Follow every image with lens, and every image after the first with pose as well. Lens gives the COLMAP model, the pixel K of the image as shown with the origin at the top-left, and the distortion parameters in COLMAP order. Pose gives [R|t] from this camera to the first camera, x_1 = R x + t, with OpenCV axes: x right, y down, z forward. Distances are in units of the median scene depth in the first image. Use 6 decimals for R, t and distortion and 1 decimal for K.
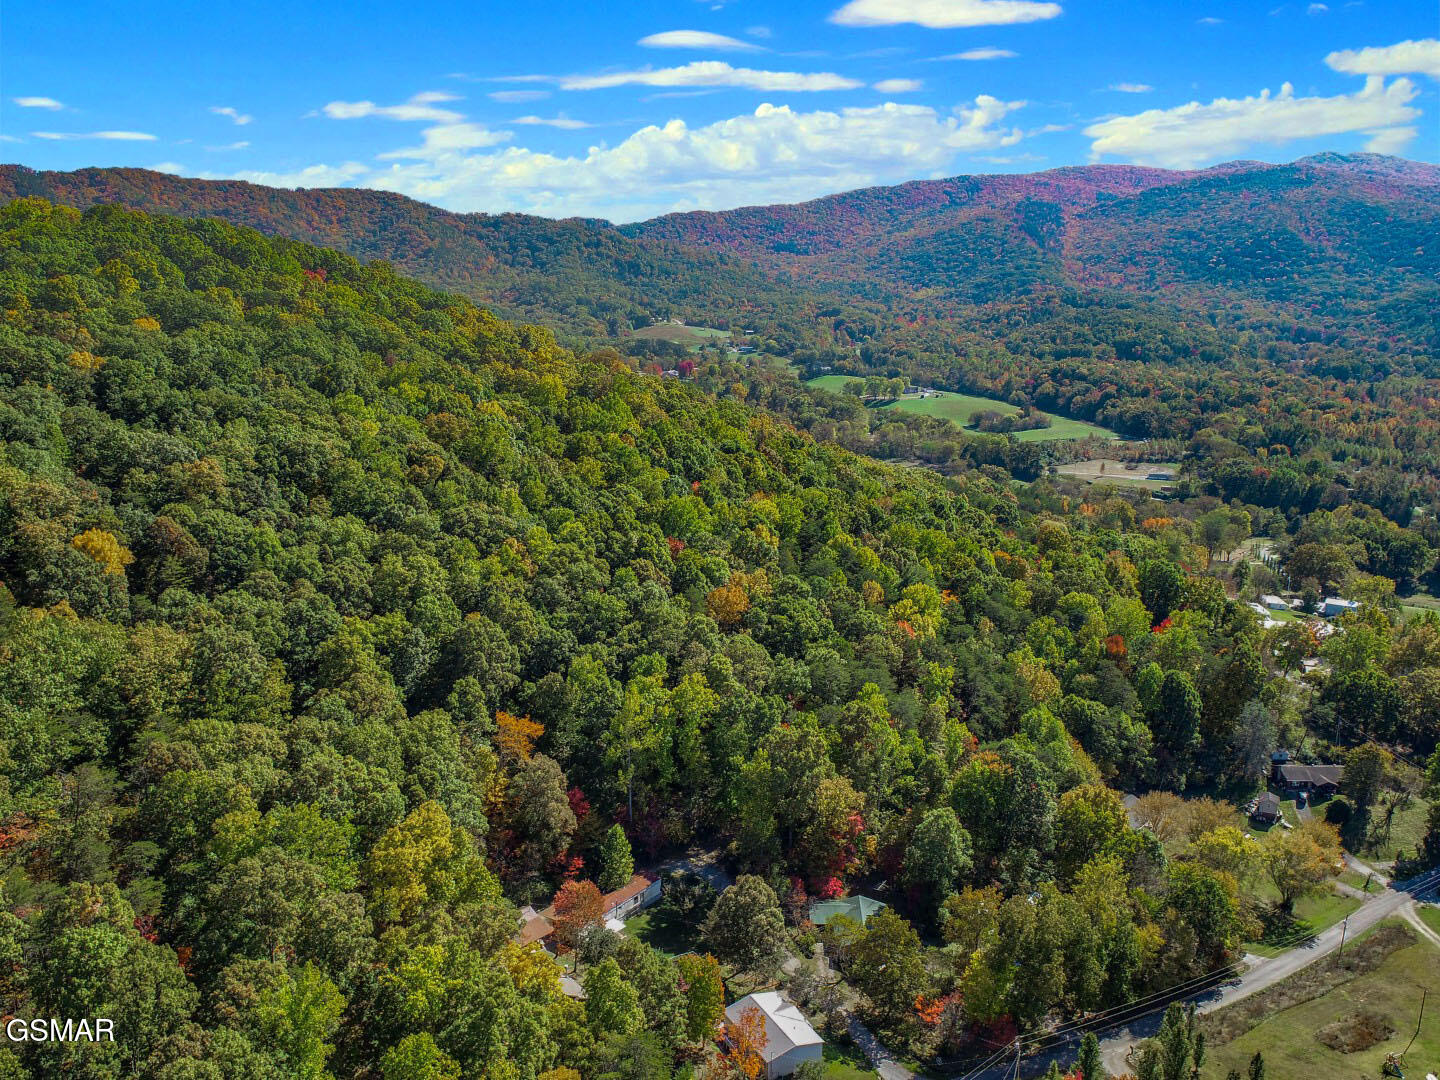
lens RADIAL K [[1093.6, 0, 720.0], [0, 1093.6, 540.0], [0, 0, 1]] dist [-0.016399, 0.009761]
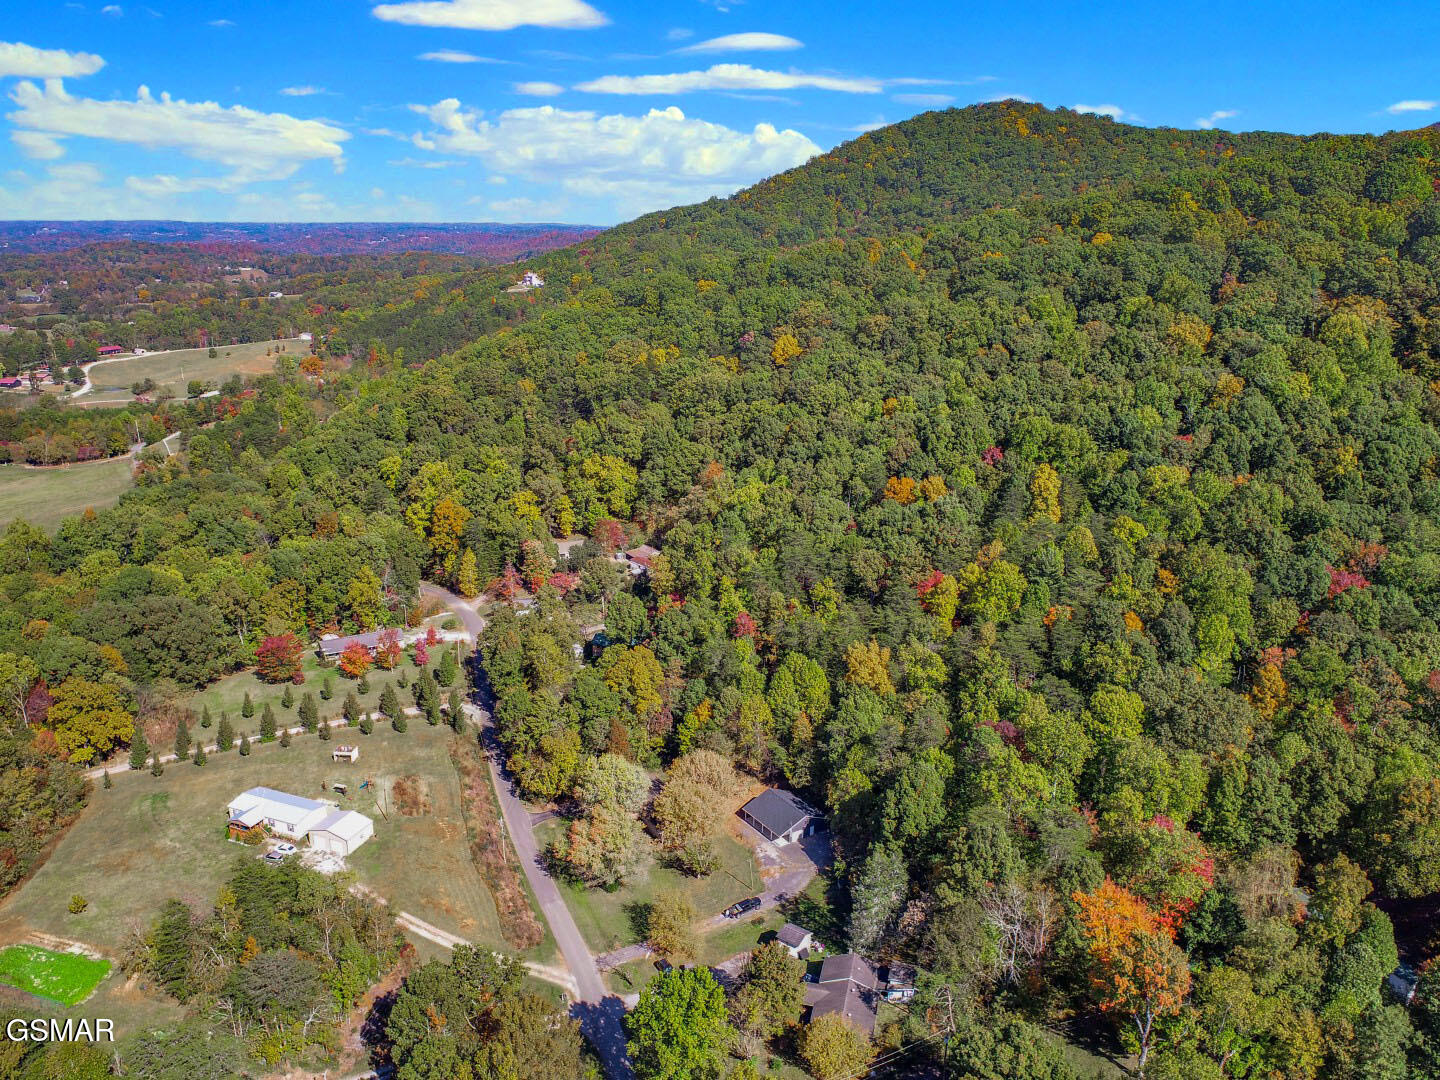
lens RADIAL K [[1093.6, 0, 720.0], [0, 1093.6, 540.0], [0, 0, 1]] dist [-0.016399, 0.009761]
pose [[-0.212967, 0.279370, -0.936268, 0.136813], [-0.216771, 0.920860, 0.324080, -0.027267], [0.952710, 0.271974, -0.135553, 0.120637]]
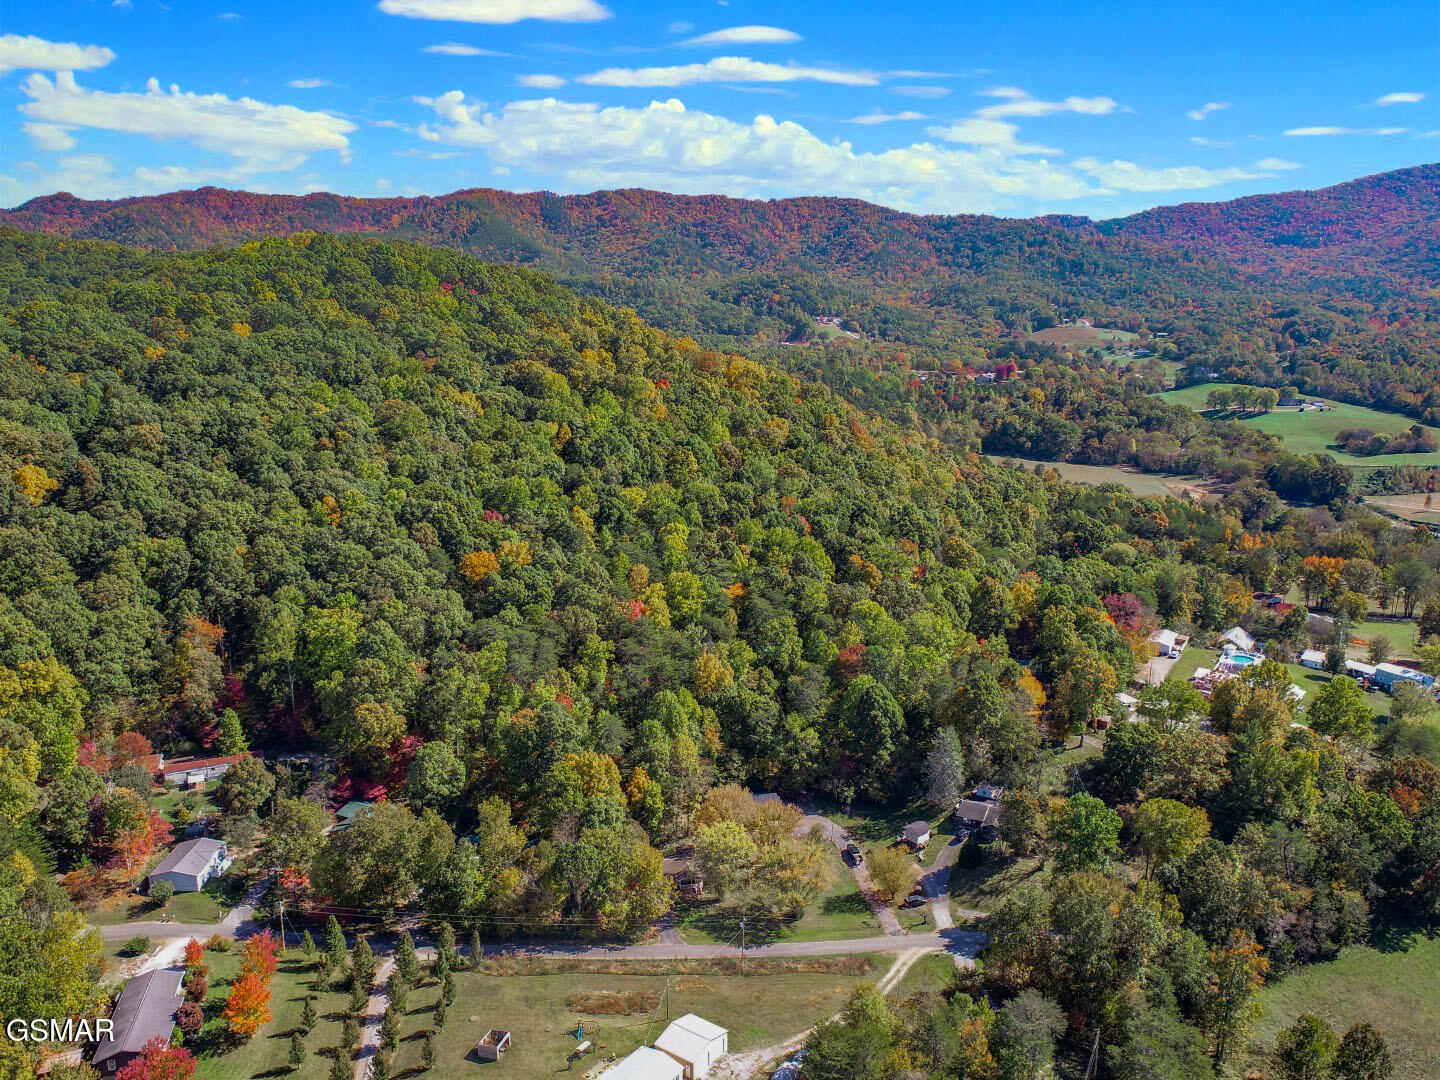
lens RADIAL K [[1093.6, 0, 720.0], [0, 1093.6, 540.0], [0, 0, 1]] dist [-0.016399, 0.009761]
pose [[0.889505, 0.090783, -0.447816, 0.093212], [-0.090632, 0.995645, 0.021817, -0.002440], [0.447846, 0.021180, 0.893860, 0.007331]]
